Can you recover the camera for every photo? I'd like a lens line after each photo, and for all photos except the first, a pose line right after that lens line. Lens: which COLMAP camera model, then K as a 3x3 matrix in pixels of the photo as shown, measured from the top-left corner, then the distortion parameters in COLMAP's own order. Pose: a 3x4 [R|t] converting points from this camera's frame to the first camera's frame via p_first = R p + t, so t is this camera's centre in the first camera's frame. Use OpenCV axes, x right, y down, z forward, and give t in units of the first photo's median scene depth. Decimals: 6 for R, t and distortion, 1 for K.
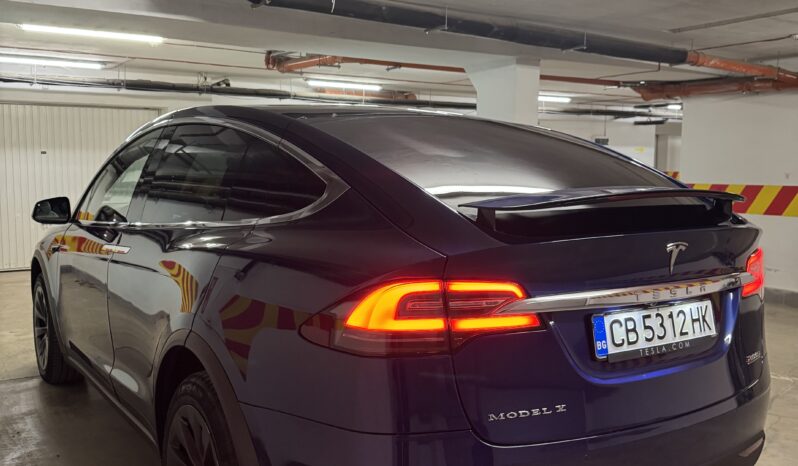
lens RADIAL K [[750.9, 0, 399.0], [0, 750.9, 233.0], [0, 0, 1]] dist [0.133105, -0.380065]
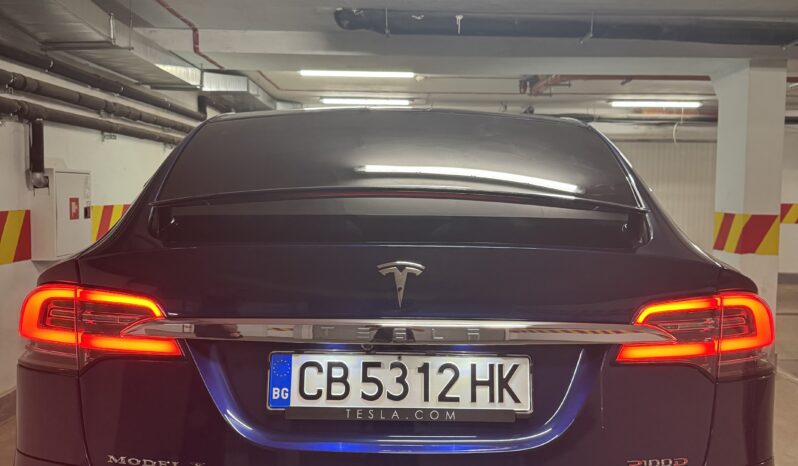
lens RADIAL K [[632.8, 0, 373.3], [0, 632.8, 215.1], [0, 0, 1]] dist [0.145398, -0.195707]
pose [[0.841501, 0.025926, -0.539633, 0.644907], [-0.054643, 0.997810, -0.037272, -0.010102], [0.537485, 0.060852, 0.841075, 0.470764]]
